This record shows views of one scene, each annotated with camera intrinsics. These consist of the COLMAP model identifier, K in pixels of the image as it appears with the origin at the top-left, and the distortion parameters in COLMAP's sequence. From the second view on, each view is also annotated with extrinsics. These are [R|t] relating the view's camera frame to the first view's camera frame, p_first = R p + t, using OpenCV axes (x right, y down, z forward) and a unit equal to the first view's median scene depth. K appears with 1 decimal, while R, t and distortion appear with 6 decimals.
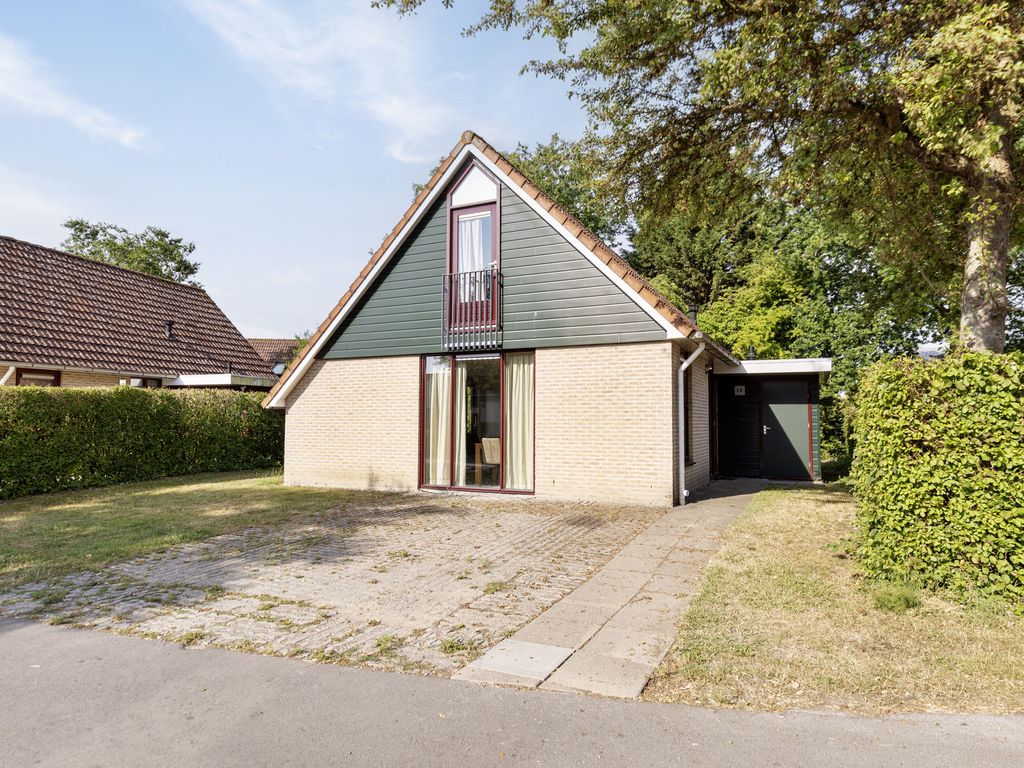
lens RADIAL K [[625.9, 0, 516.9], [0, 625.9, 377.9], [0, 0, 1]] dist [0.003388, 0.001078]
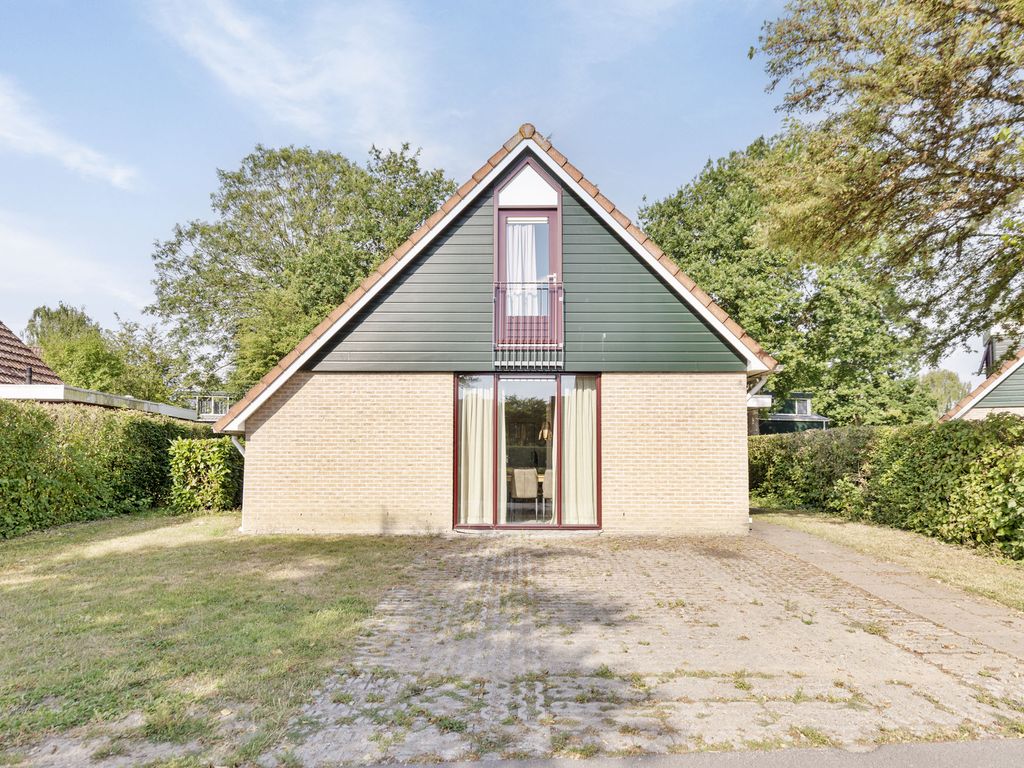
lens RADIAL K [[636.2, 0, 510.6], [0, 636.2, 409.7], [0, 0, 1]] dist [0.000815, 0.000511]
pose [[0.910446, 0.029990, 0.412539, -0.475402], [-0.030537, 0.999520, -0.005269, 0.017102], [-0.412499, -0.007800, 0.910925, 0.189818]]
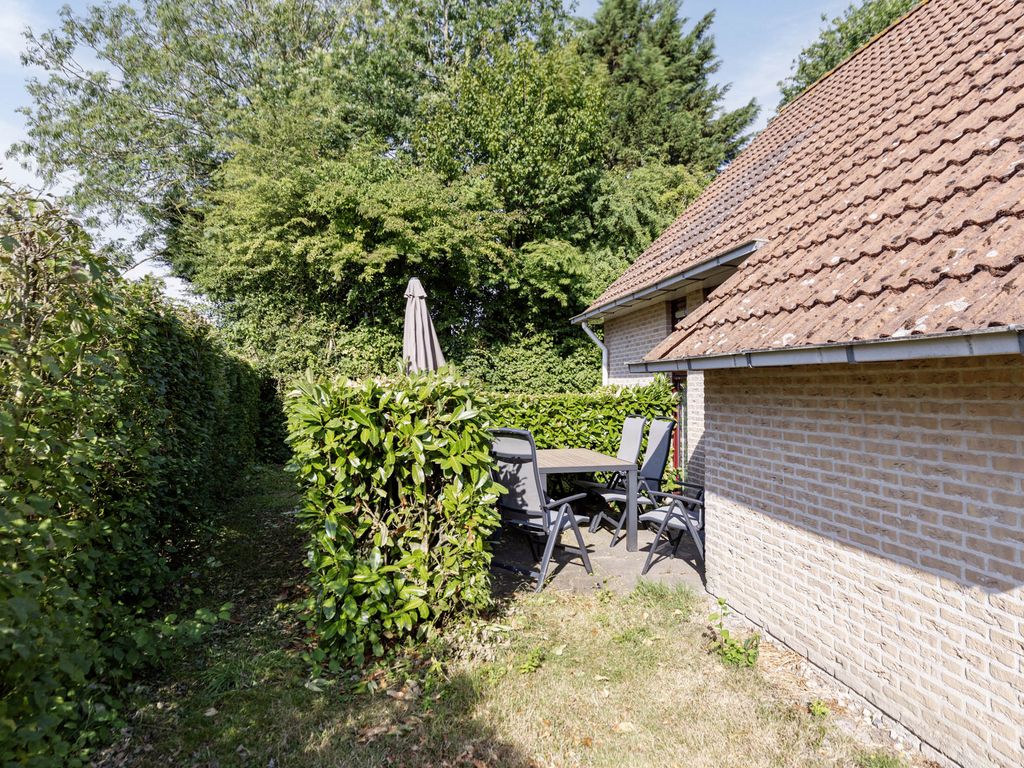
lens RADIAL K [[653.6, 0, 509.4], [0, 653.6, 379.2], [0, 0, 1]] dist [0.027321, -0.001218]
pose [[0.836498, 0.005747, 0.547940, -0.654352], [-0.037352, 0.998217, 0.046551, 0.066925], [-0.546696, -0.059407, 0.835221, 1.212105]]
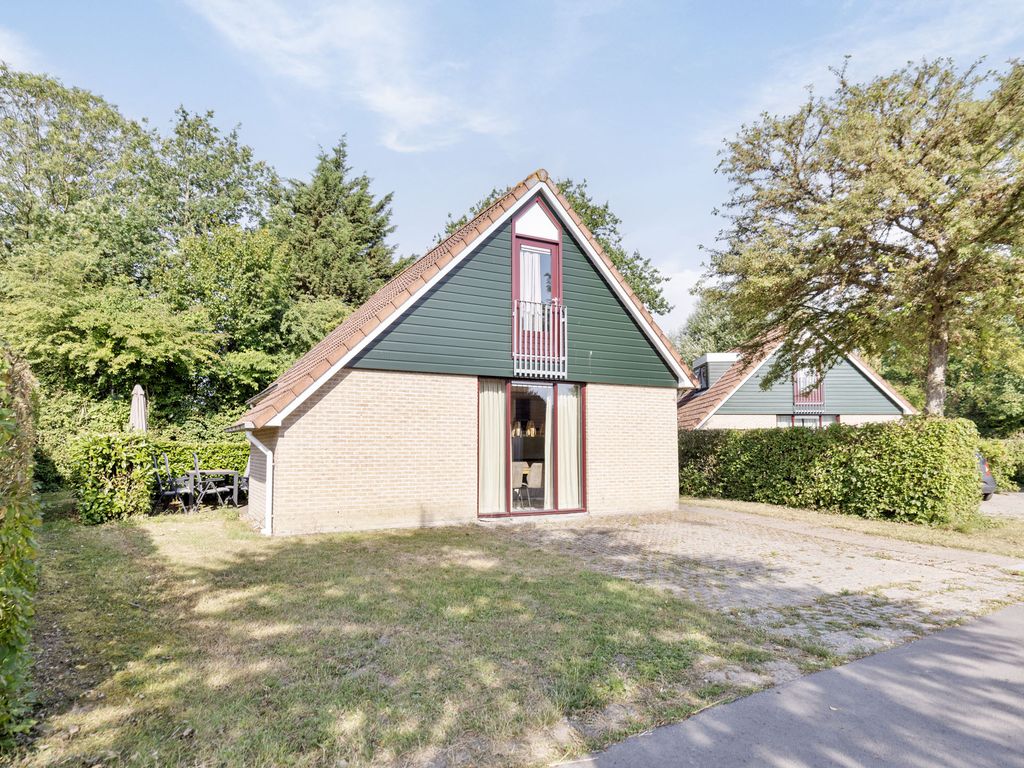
lens RADIAL K [[623.4, 0, 512.0], [0, 623.4, 384.0], [0, 0, 1]] dist [-0.002758, -0.000980]
pose [[0.595252, 0.080442, 0.799503, -0.944673], [-0.056230, 0.996707, -0.058419, 0.028866], [-0.801569, -0.010182, 0.597815, 0.425912]]
